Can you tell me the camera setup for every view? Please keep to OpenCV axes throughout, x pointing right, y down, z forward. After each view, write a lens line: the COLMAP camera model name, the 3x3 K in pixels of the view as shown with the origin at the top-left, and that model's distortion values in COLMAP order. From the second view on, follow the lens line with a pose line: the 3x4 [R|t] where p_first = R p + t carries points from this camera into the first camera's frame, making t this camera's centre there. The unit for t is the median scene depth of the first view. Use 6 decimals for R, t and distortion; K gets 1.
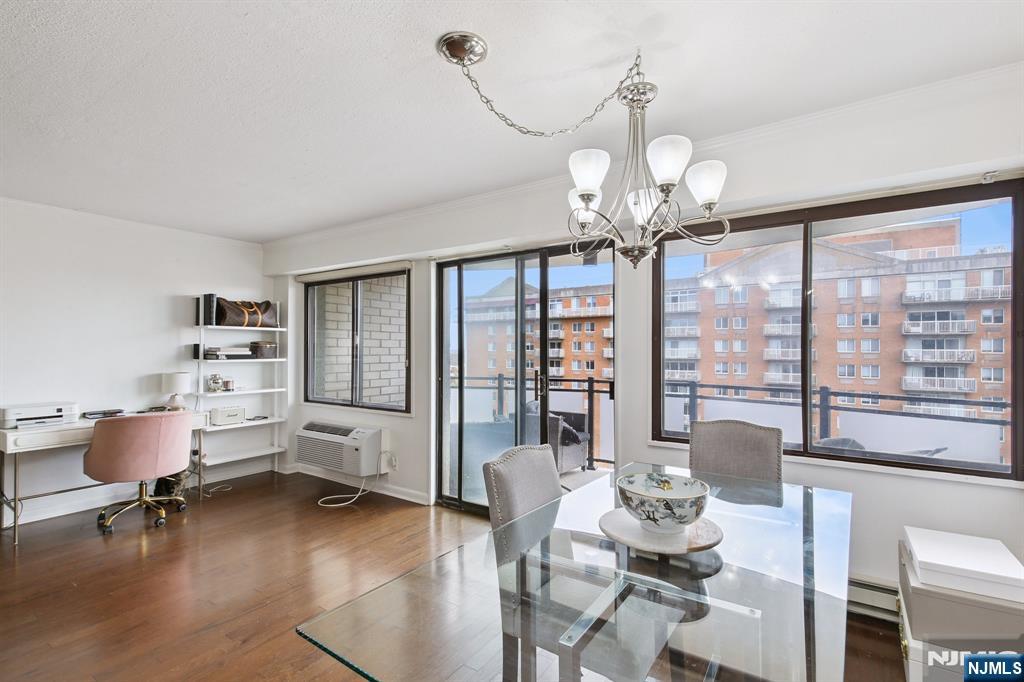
lens RADIAL K [[466.7, 0, 509.6], [0, 466.7, 348.7], [0, 0, 1]] dist [0.003715, 0.000310]
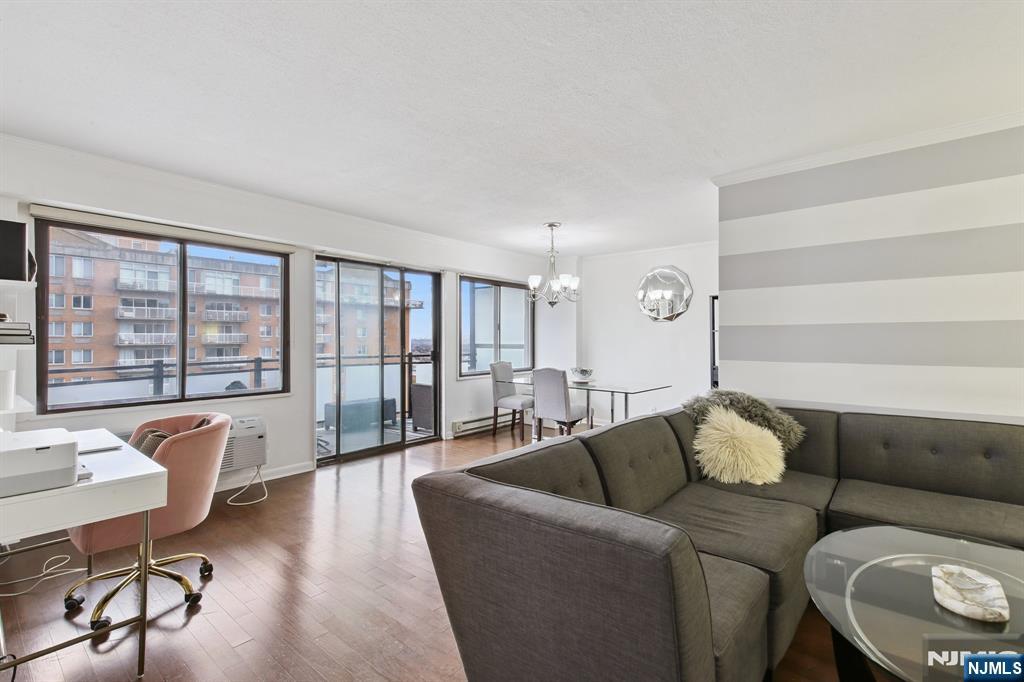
lens RADIAL K [[467.8, 0, 512.0], [0, 467.8, 341.0], [0, 0, 1]] dist [-0.001565, -0.000350]
pose [[0.087725, -0.011142, 0.996082, -1.079481], [-0.006924, 0.999906, 0.011794, 0.007454], [-0.996121, -0.007932, 0.087640, 0.370620]]
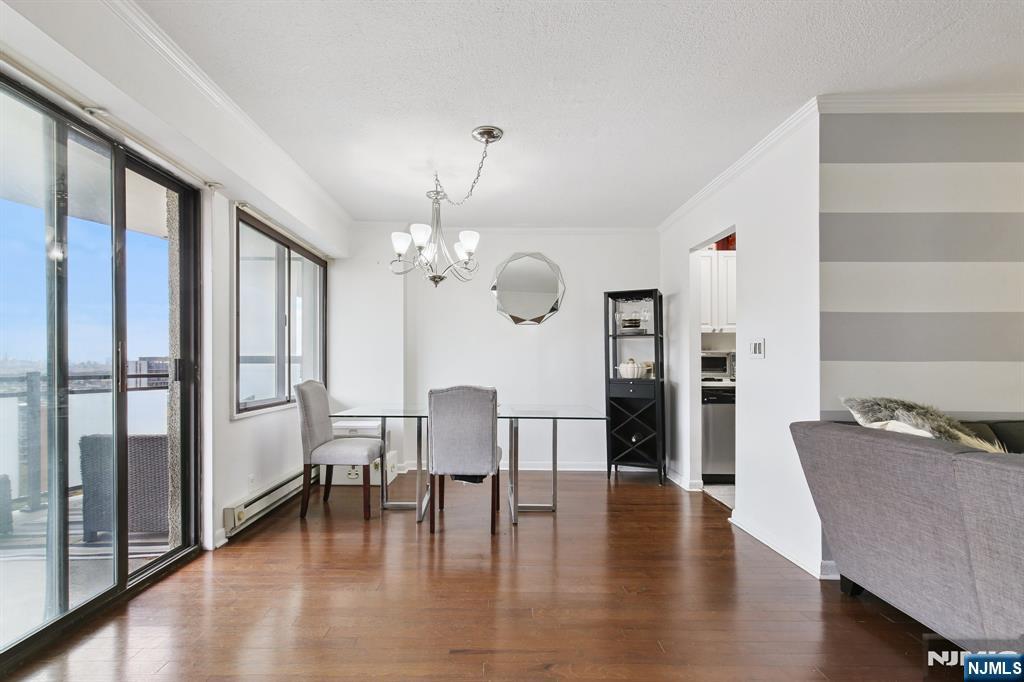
lens RADIAL K [[479.1, 0, 497.9], [0, 479.1, 364.3], [0, 0, 1]] dist [0.003272, 0.000103]
pose [[-0.570339, -0.003355, 0.821402, -0.543333], [-0.008643, 0.999961, -0.001917, 0.054758], [-0.821364, -0.008193, -0.570346, 0.708429]]
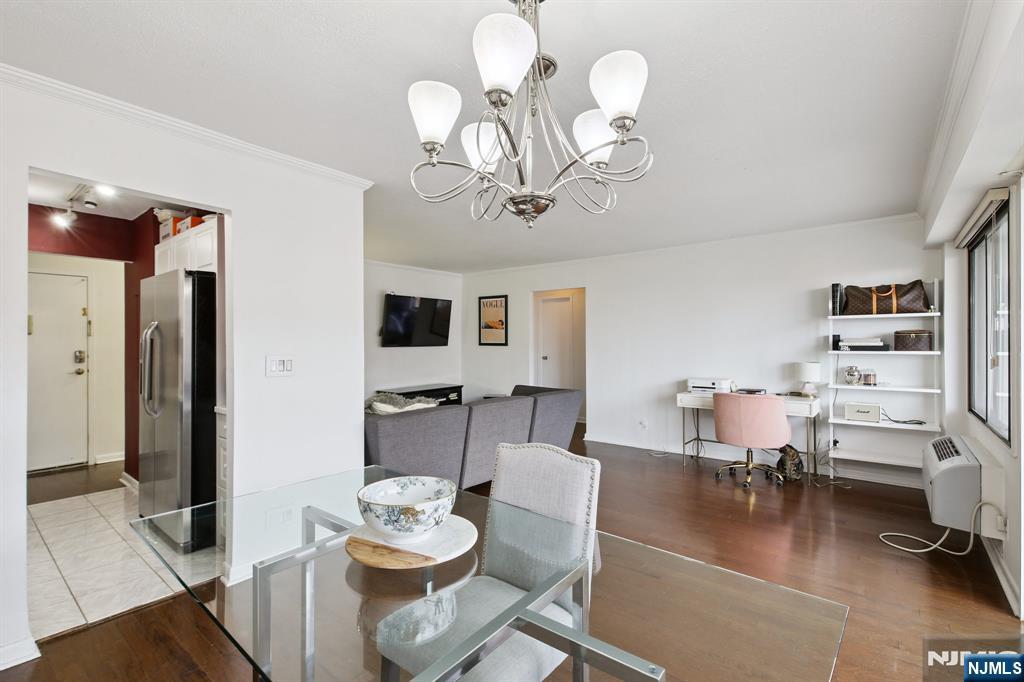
lens RADIAL K [[470.8, 0, 504.7], [0, 470.8, 338.6], [0, 0, 1]] dist [-0.003679, -0.000246]
pose [[-0.091139, -0.004658, -0.995827, 0.394288], [0.009197, 0.999942, -0.005519, -0.002730], [0.995796, -0.009662, -0.091091, 0.382729]]
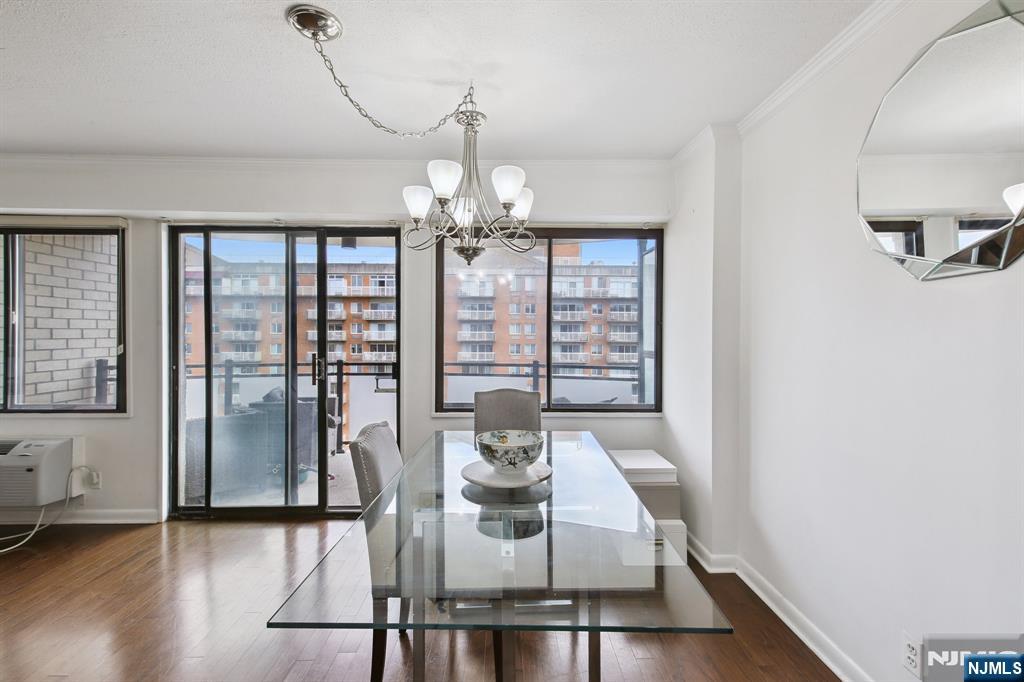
lens RADIAL K [[463.5, 0, 511.7], [0, 463.5, 337.0], [0, 0, 1]] dist [0.000019, -0.000091]
pose [[0.811347, -0.003753, 0.584553, -0.126470], [-0.003793, 0.999925, 0.011685, -0.000654], [-0.584553, -0.011698, 0.811271, -0.011076]]
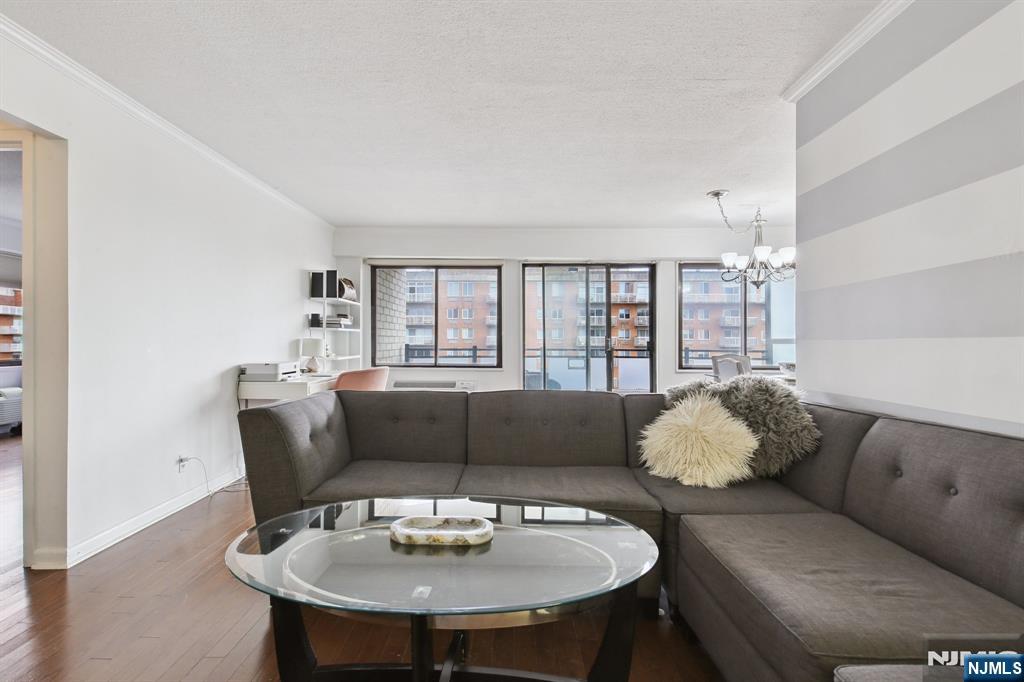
lens RADIAL K [[472.9, 0, 488.7], [0, 472.9, 335.8], [0, 0, 1]] dist [0.025366, 0.000047]
pose [[0.848082, 0.006070, 0.529831, -0.898180], [-0.004610, 0.999981, -0.004077, 0.042682], [-0.529846, 0.001015, 0.848093, -0.170439]]
